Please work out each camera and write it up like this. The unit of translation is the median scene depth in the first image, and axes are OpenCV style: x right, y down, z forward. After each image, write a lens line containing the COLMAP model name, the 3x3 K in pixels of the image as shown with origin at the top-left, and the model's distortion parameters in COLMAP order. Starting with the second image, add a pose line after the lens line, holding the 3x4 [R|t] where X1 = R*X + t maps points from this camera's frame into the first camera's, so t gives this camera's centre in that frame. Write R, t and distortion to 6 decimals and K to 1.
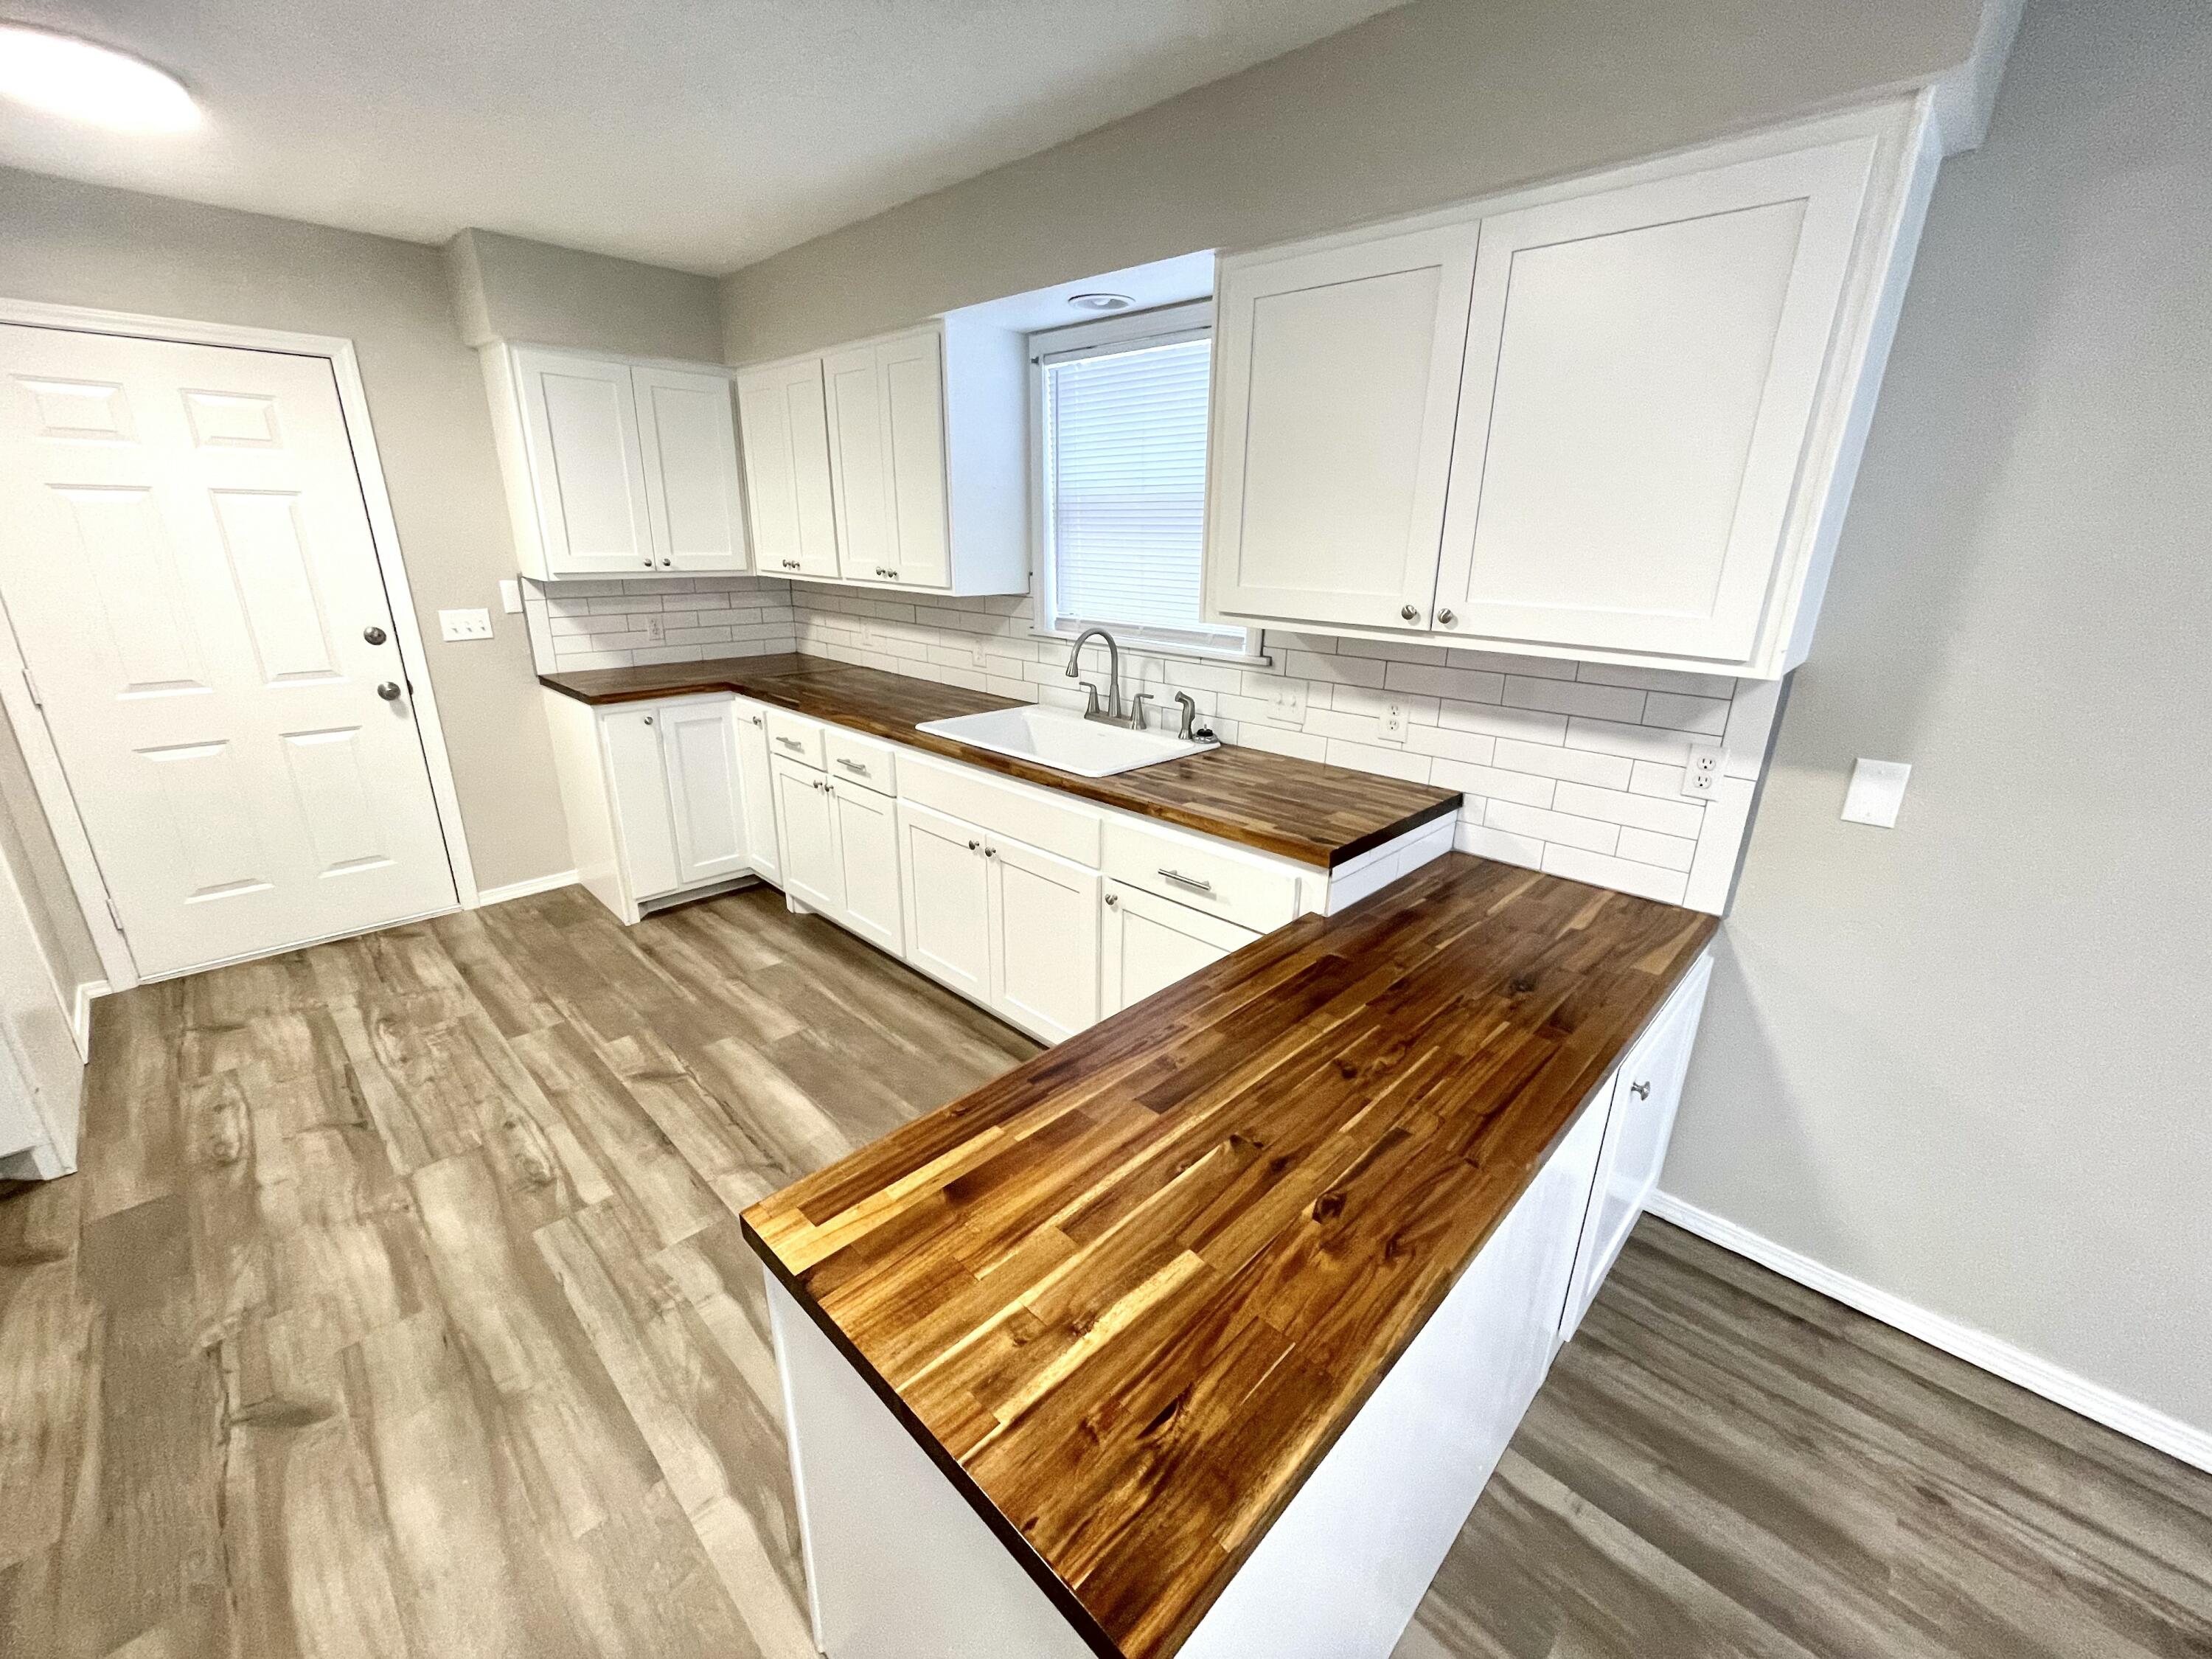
lens RADIAL K [[888.7, 0, 1104.7], [0, 888.7, 836.1], [0, 0, 1]] dist [0.008074, 0.000214]
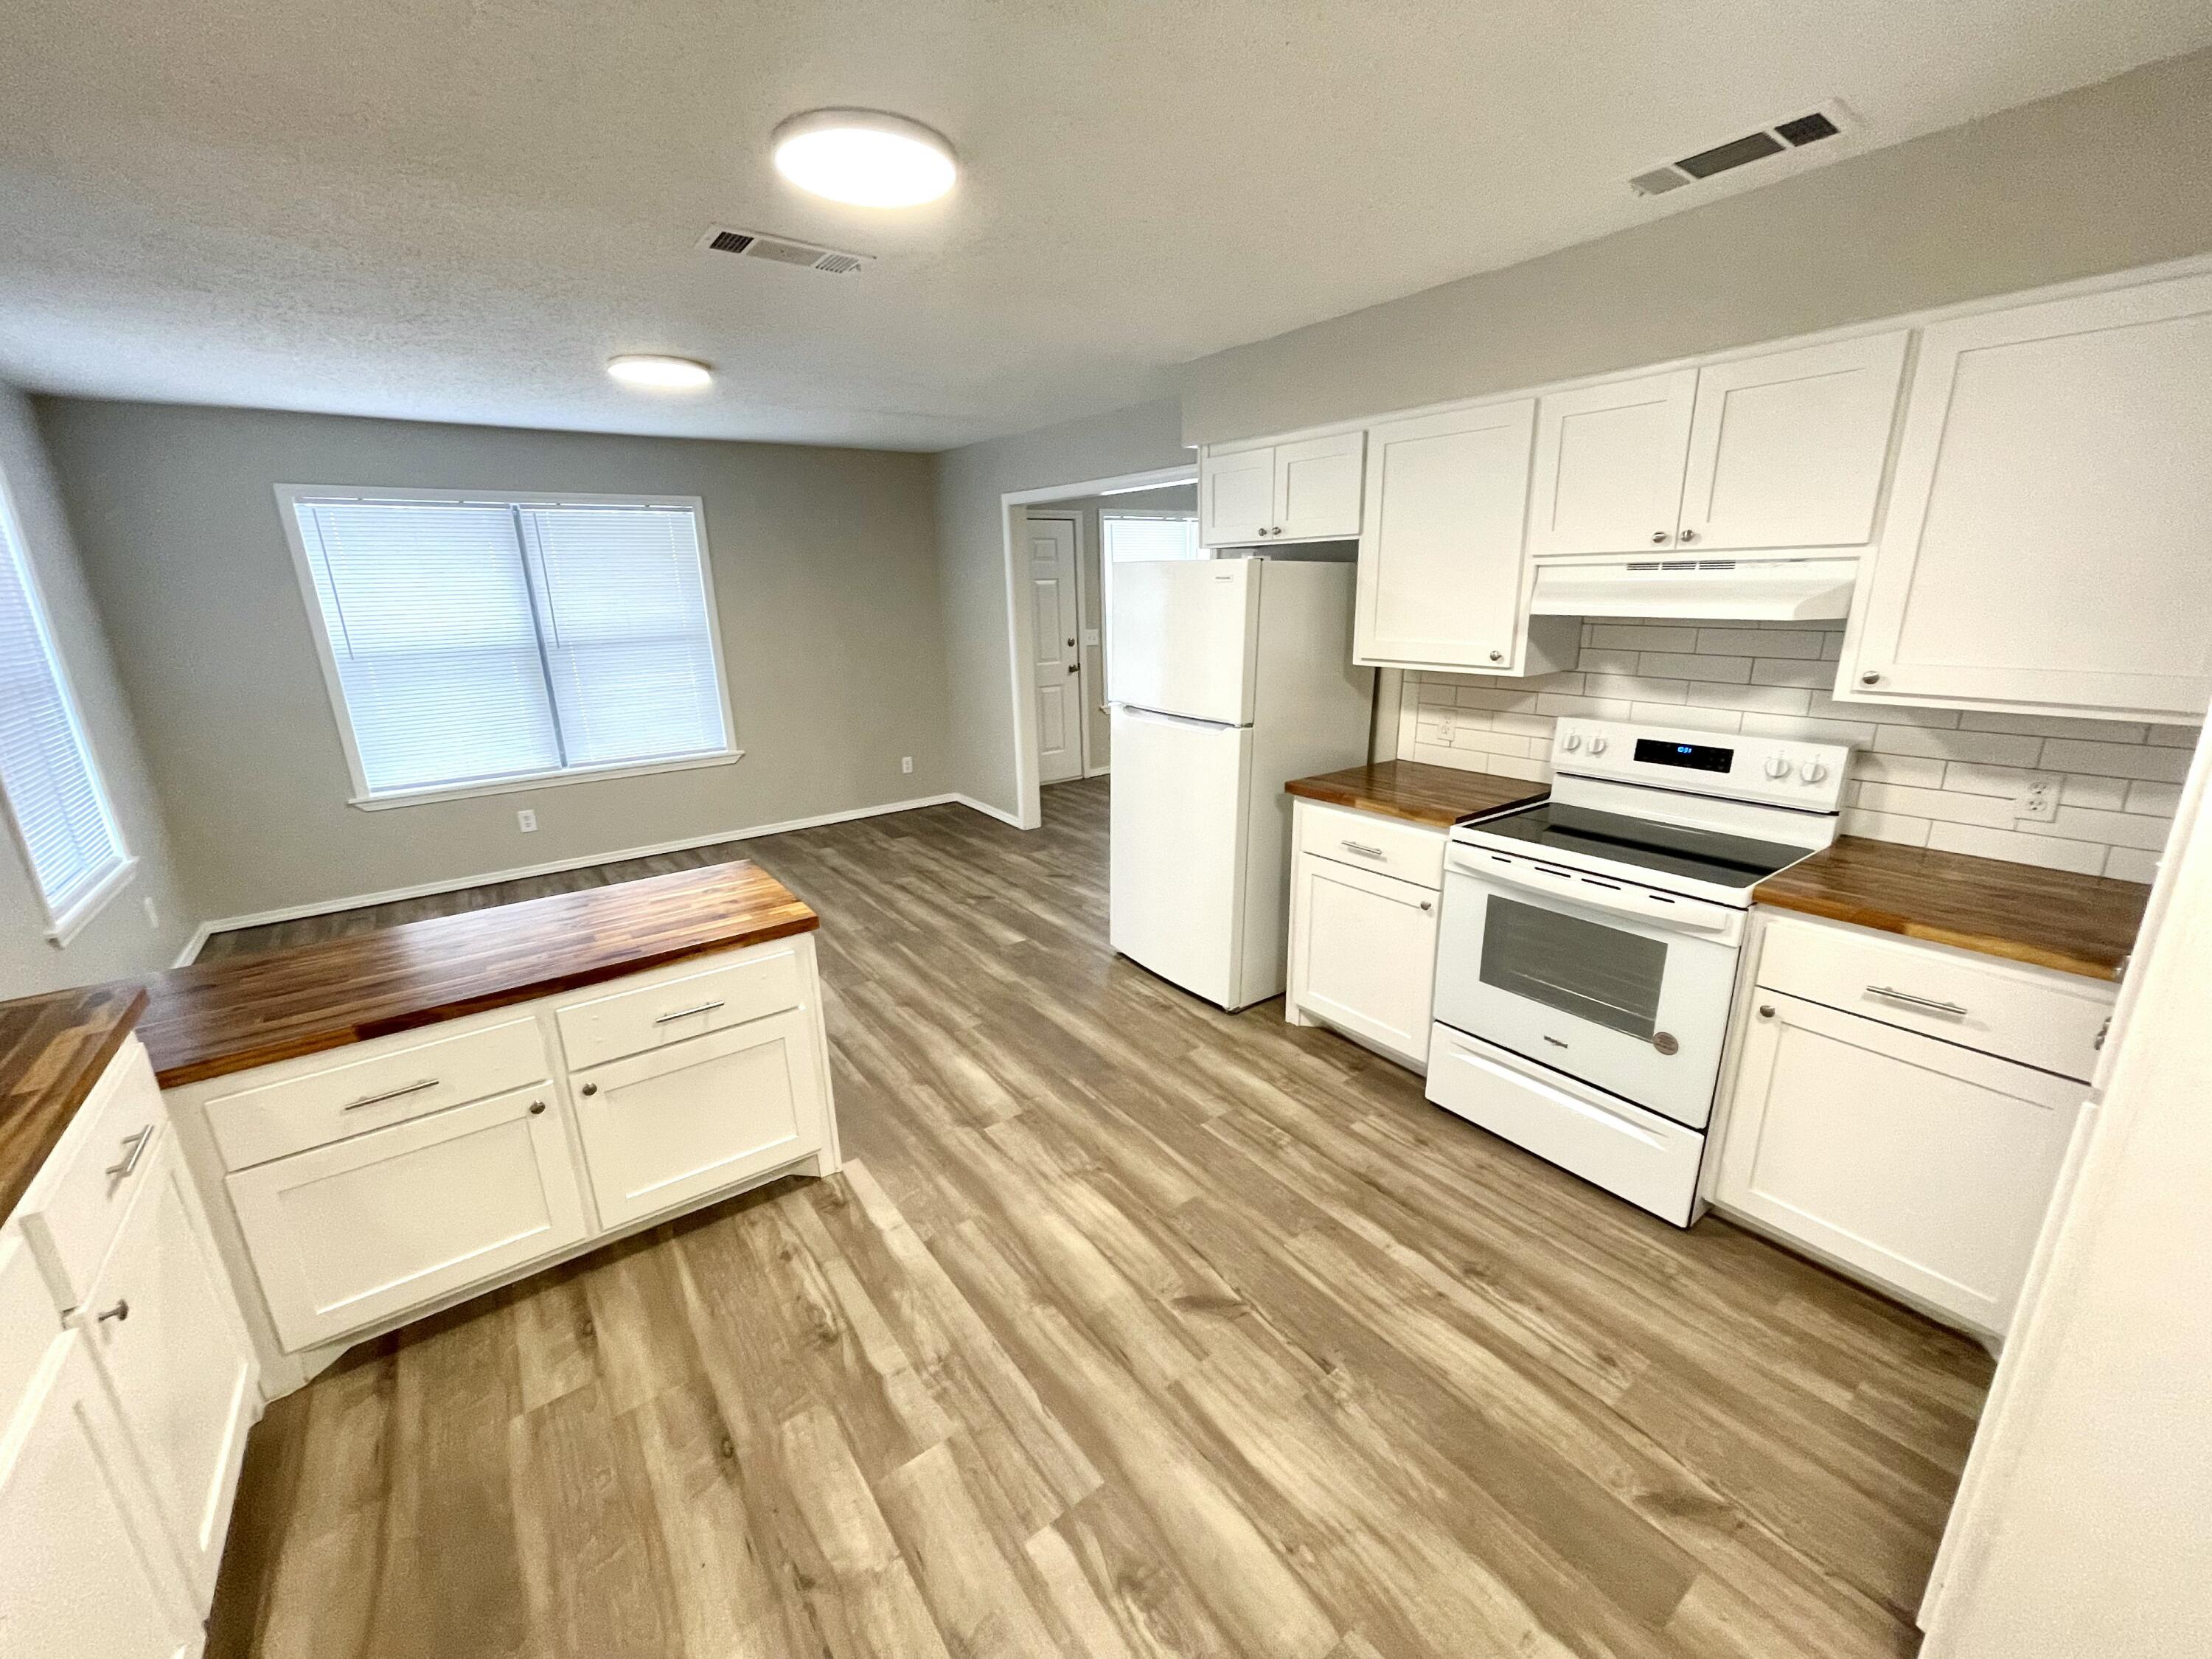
lens RADIAL K [[888.9, 0, 1112.2], [0, 888.9, 826.9], [0, 0, 1]] dist [0.000219, -0.002075]
pose [[-0.987482, -0.037274, 0.153262, -0.762335], [0.057747, 0.818775, 0.571203, -0.511139], [-0.146778, 0.572904, -0.806373, 1.328845]]
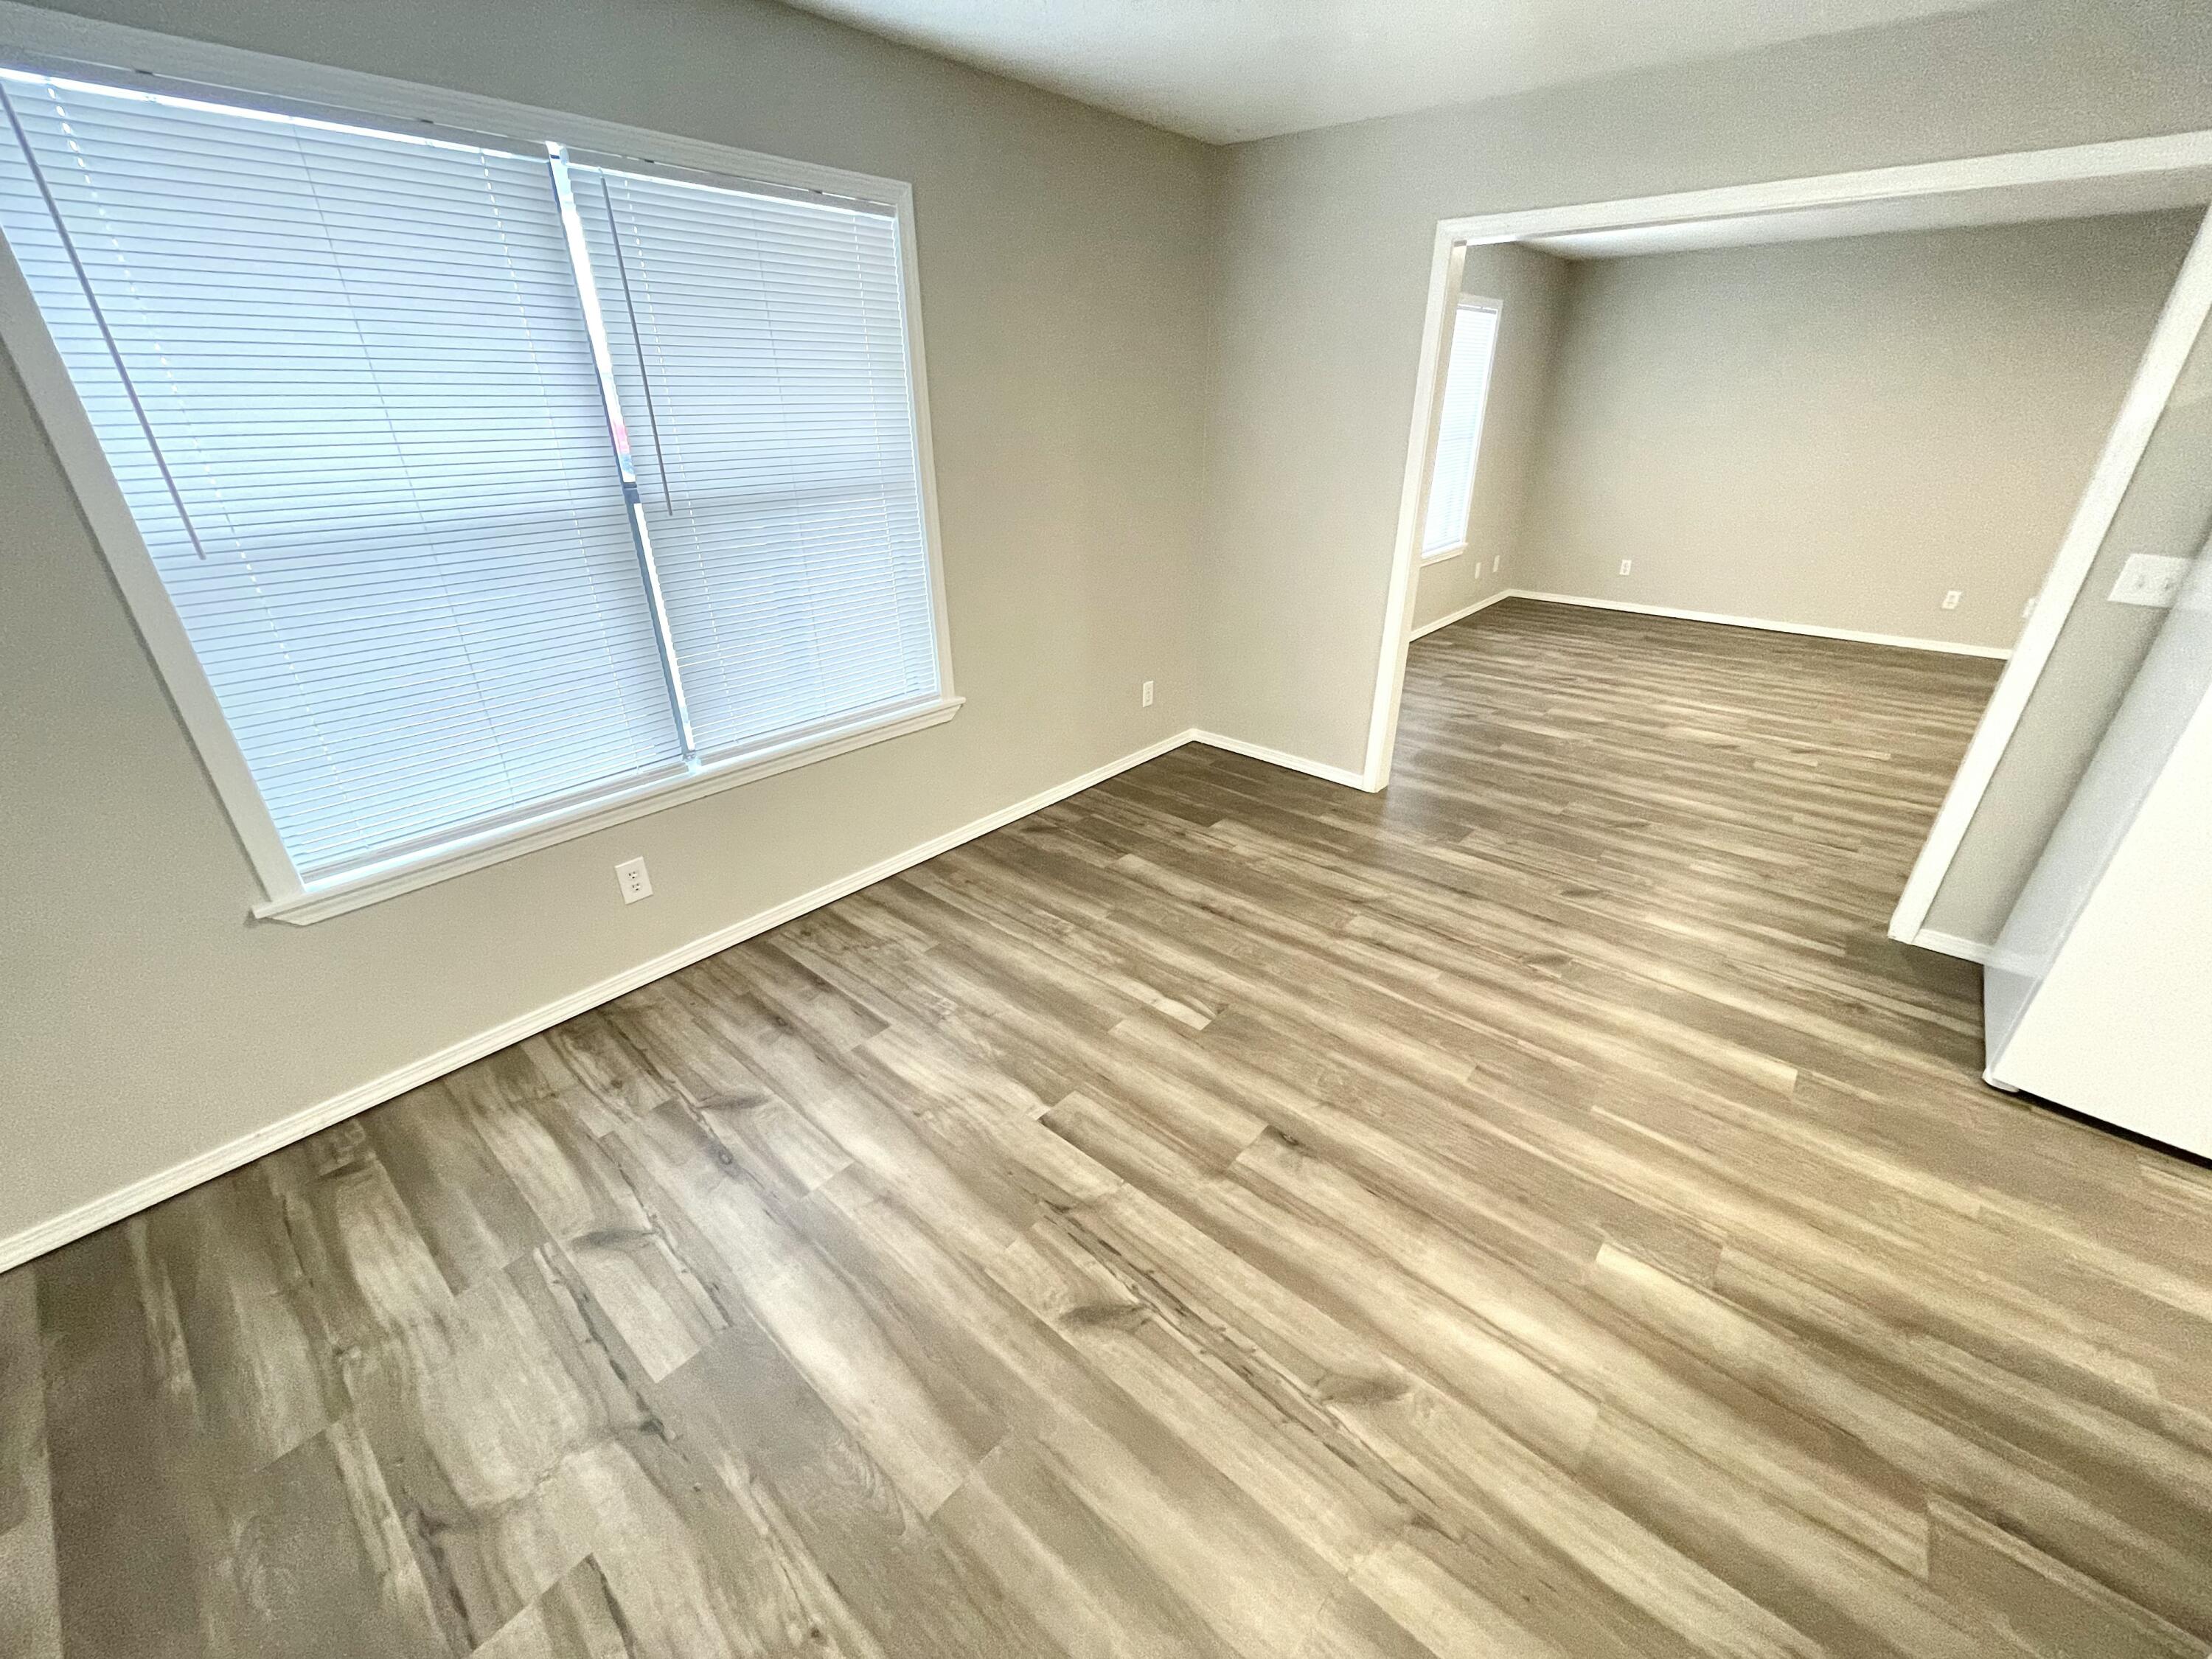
lens RADIAL K [[888.9, 0, 1112.2], [0, 888.9, 826.9], [0, 0, 1]] dist [0.000219, -0.002075]
pose [[-0.997763, 0.015272, -0.065082, 0.671885], [-0.035140, 0.708370, 0.704966, -0.134568], [0.056868, 0.705676, -0.706249, 0.395835]]
